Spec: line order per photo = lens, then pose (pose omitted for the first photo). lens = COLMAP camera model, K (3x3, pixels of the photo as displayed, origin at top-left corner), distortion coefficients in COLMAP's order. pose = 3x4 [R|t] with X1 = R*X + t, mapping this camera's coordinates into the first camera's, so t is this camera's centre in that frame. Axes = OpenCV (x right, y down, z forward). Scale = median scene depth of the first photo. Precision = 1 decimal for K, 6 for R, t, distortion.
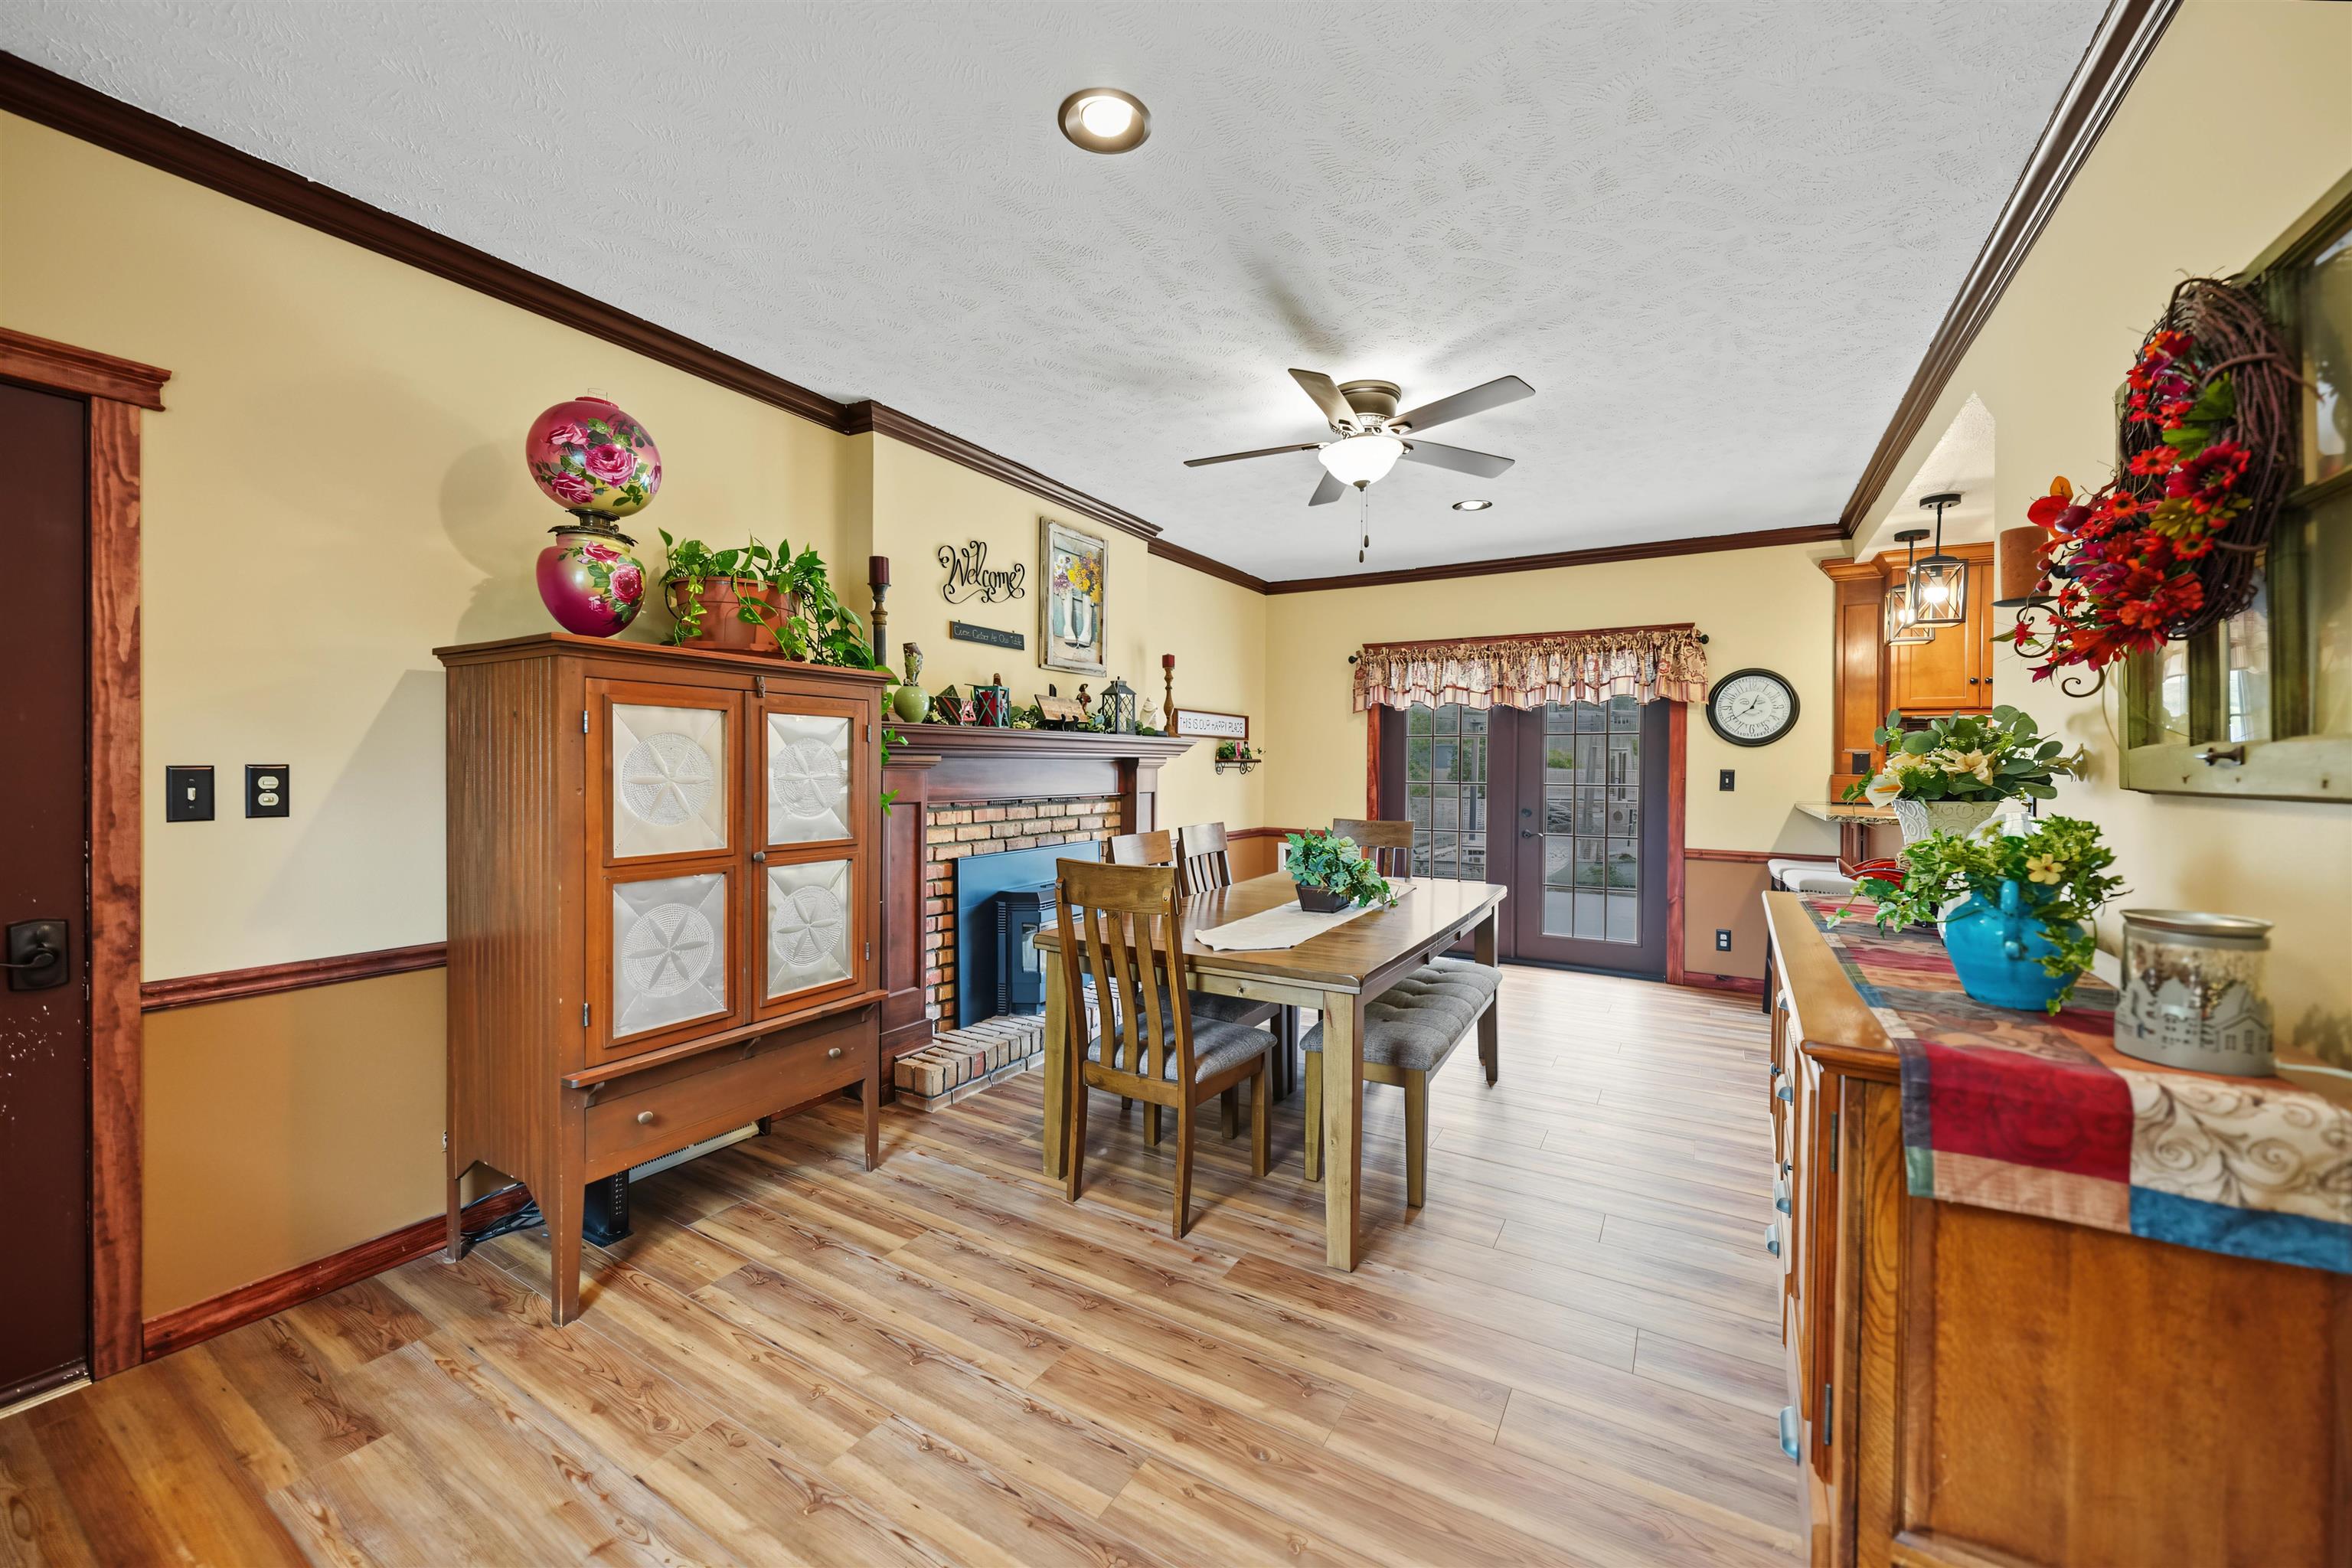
lens RADIAL K [[874.8, 0, 1169.7], [0, 874.8, 772.6], [0, 0, 1]] dist [0.000316, 0.000674]
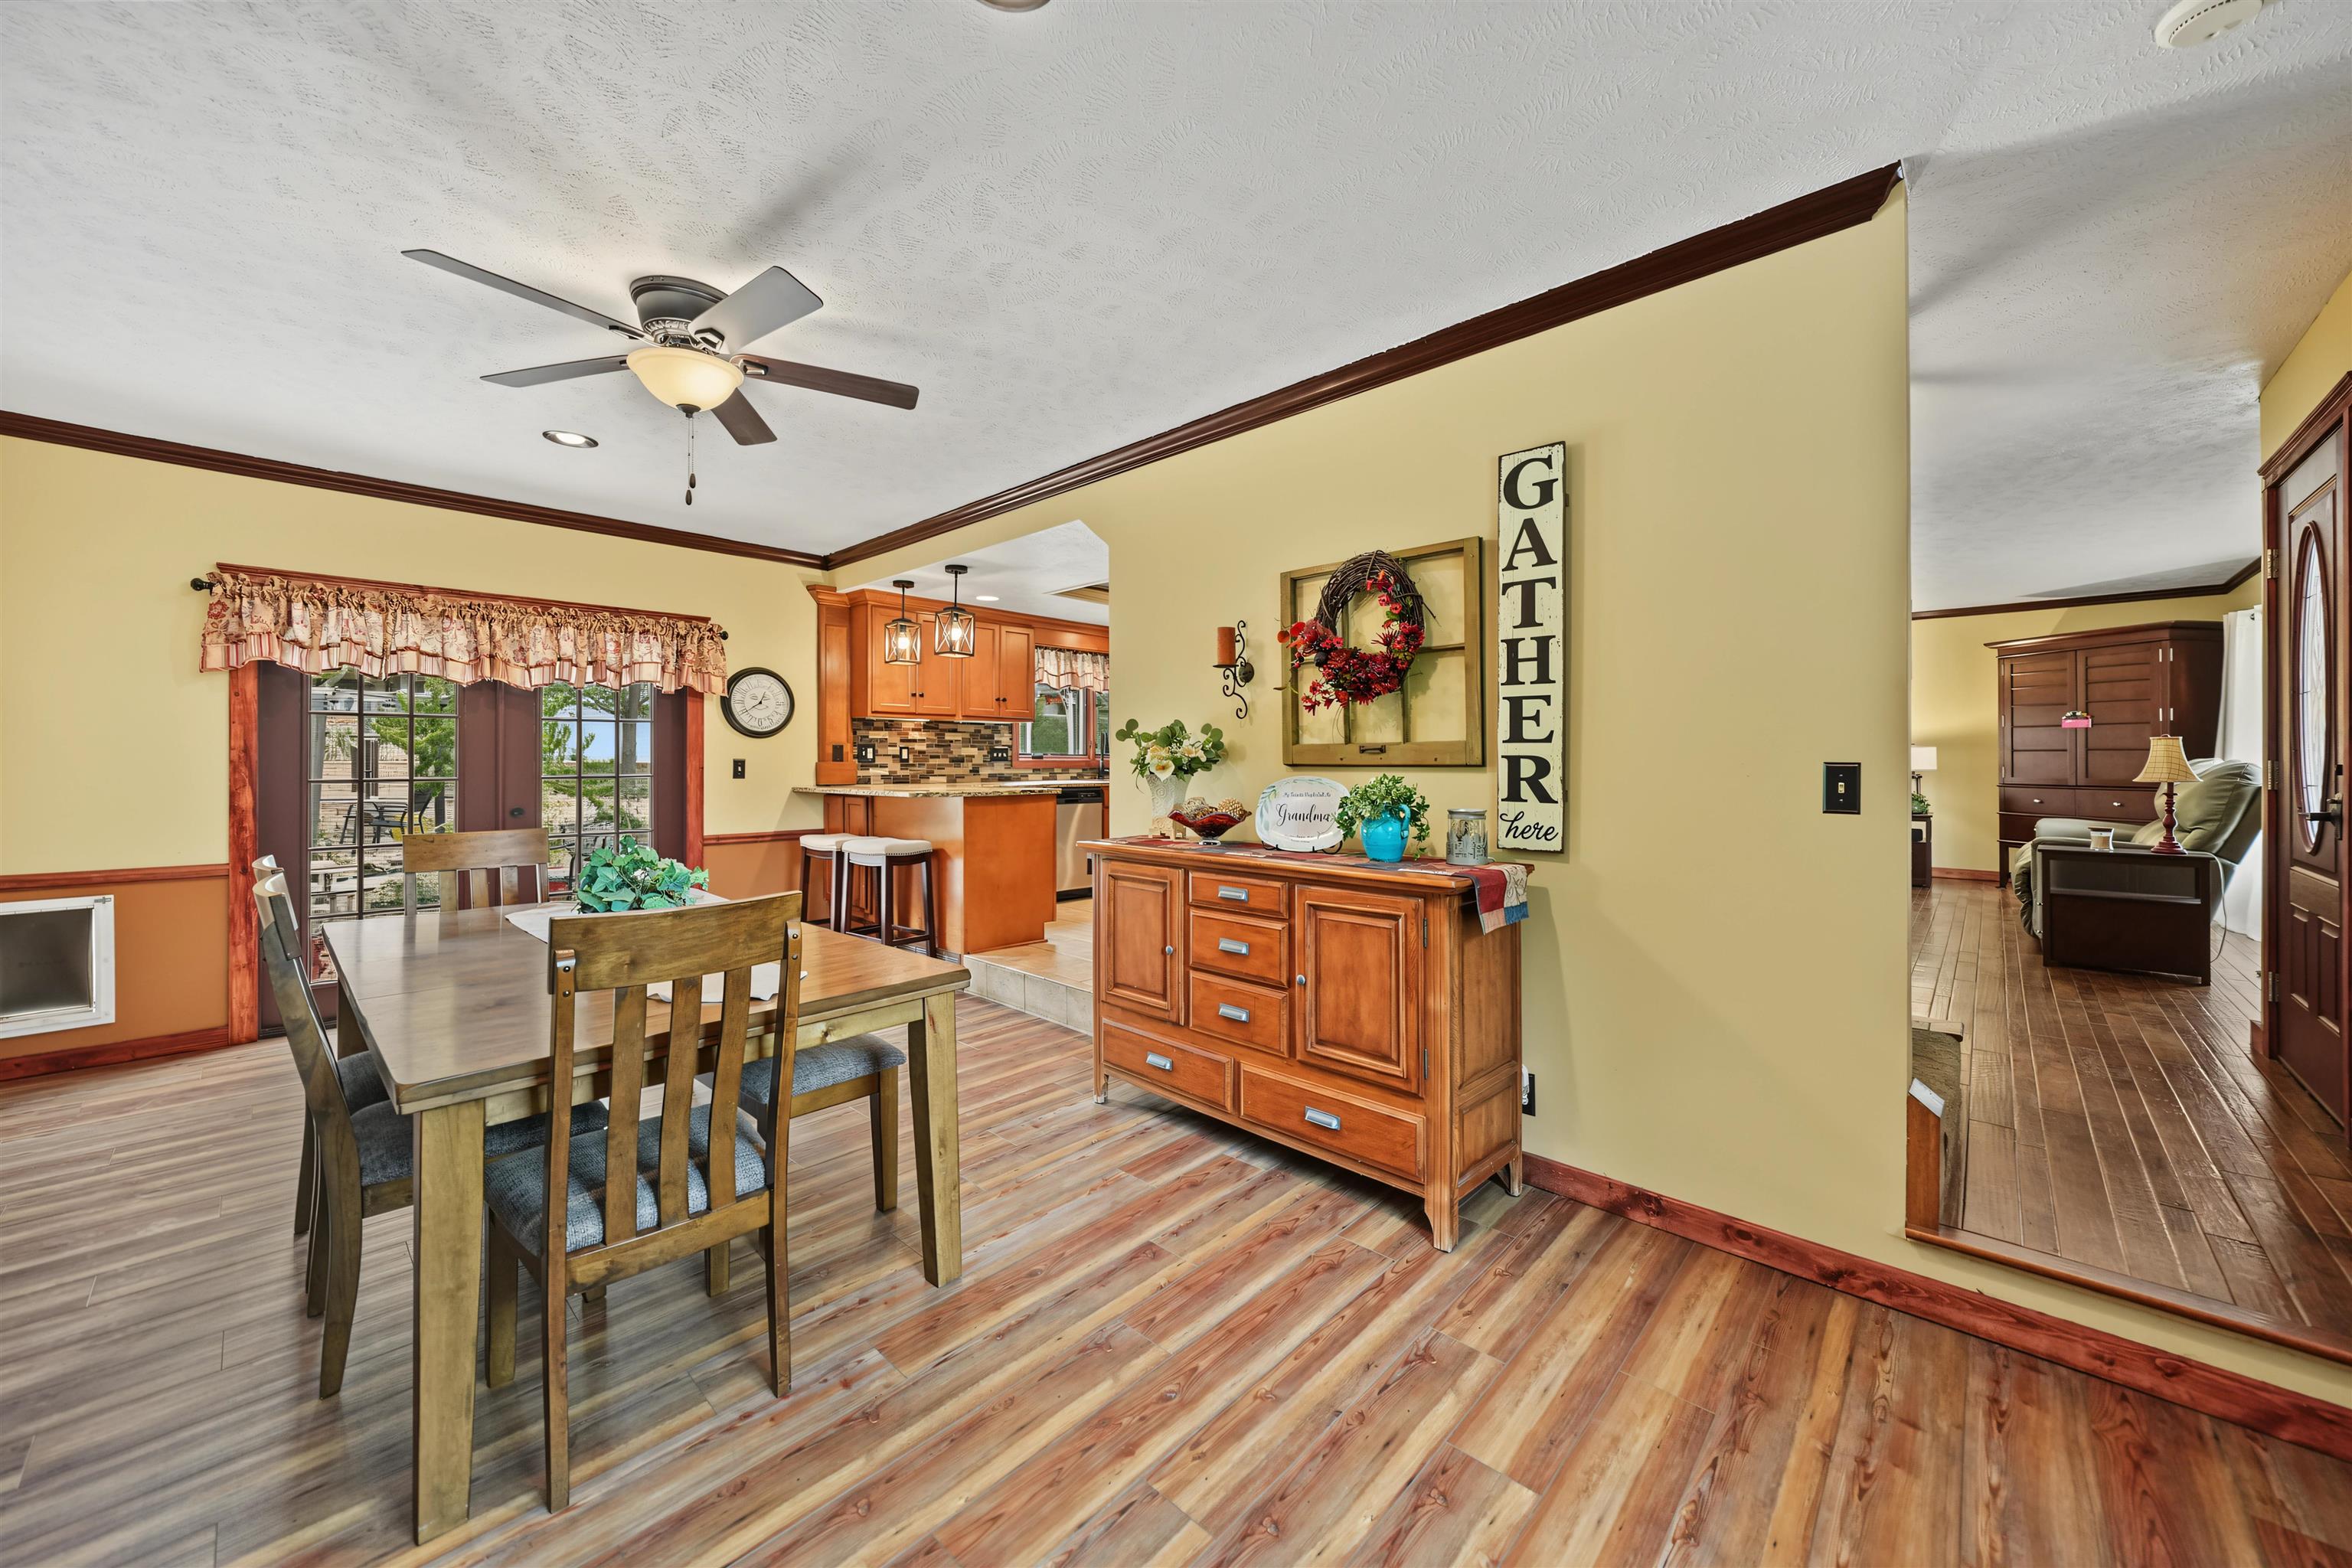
lens RADIAL K [[874.8, 0, 1179.7], [0, 874.8, 752.2], [0, 0, 1]] dist [0.000316, 0.000674]
pose [[0.208526, 0.001639, 0.978015, -0.325914], [0.011649, 0.999923, -0.004160, -0.000767], [-0.977947, 0.012261, 0.208491, 0.261567]]
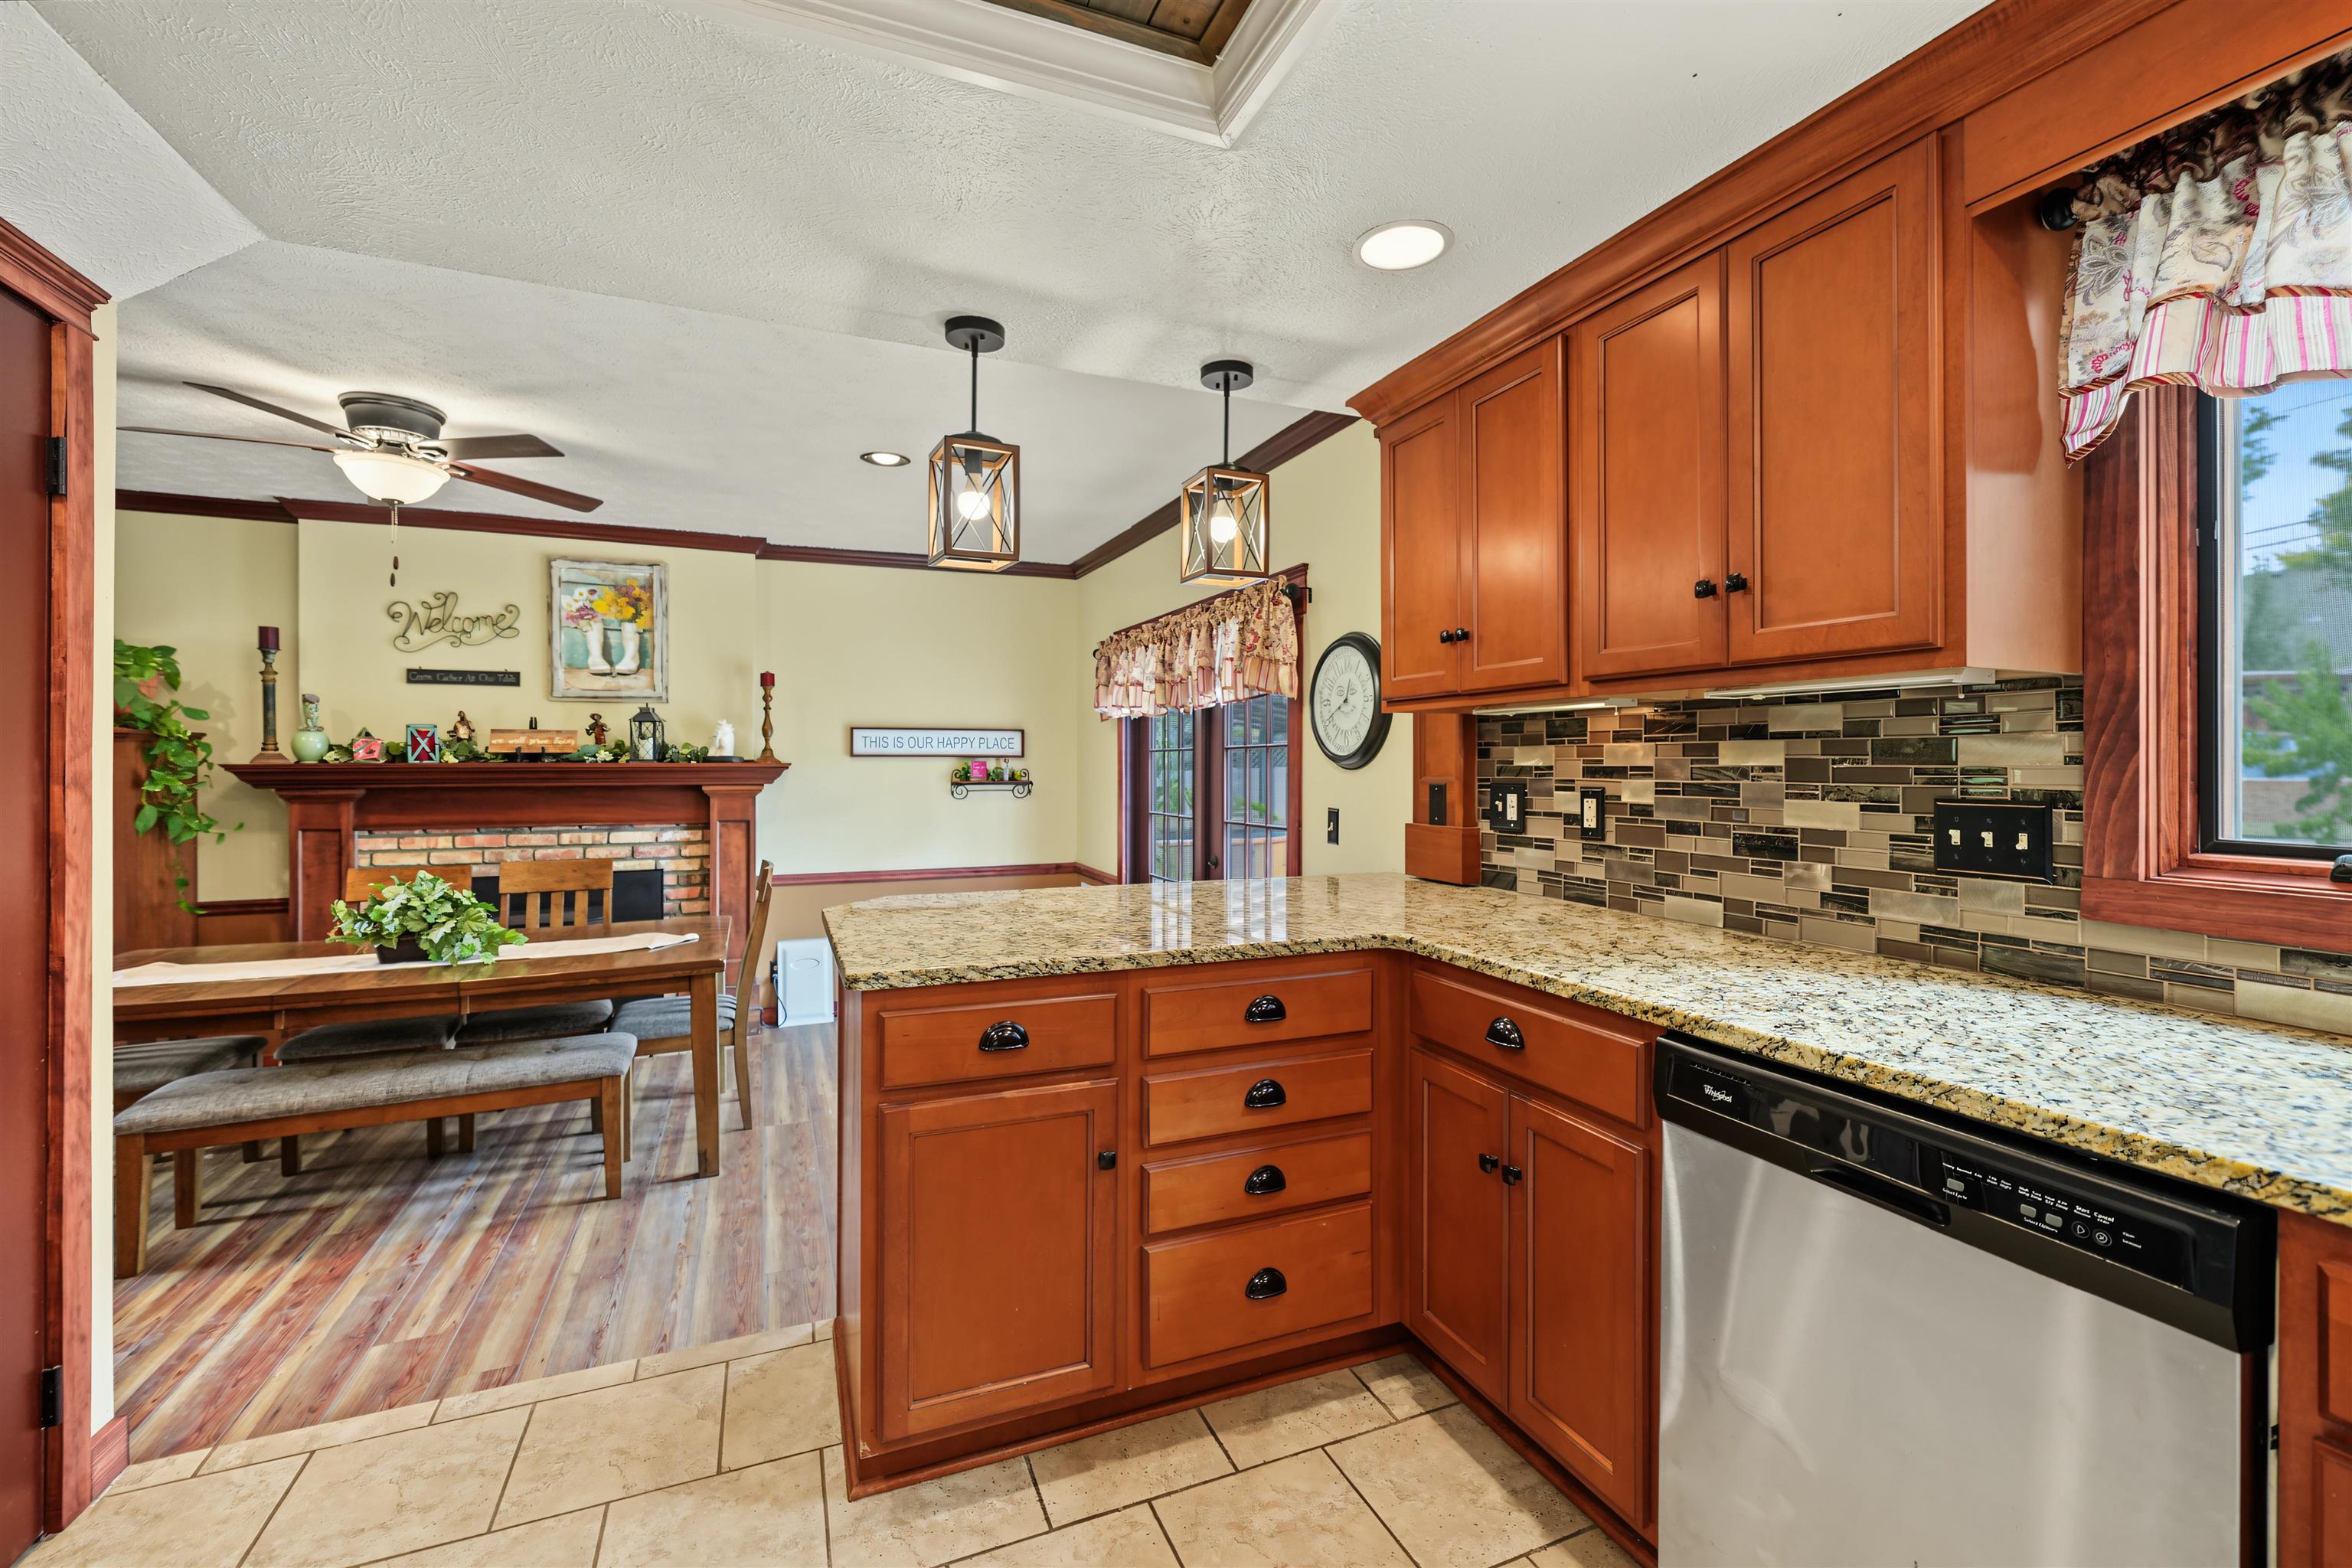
lens RADIAL K [[982.8, 0, 1173.7], [0, 982.8, 764.8], [0, 0, 1]] dist [0.001606, -0.001766]
pose [[0.809423, -0.006798, -0.587187, 1.003658], [0.001479, 0.999953, -0.009538, -0.027977], [0.587224, 0.006852, 0.809395, 0.434491]]
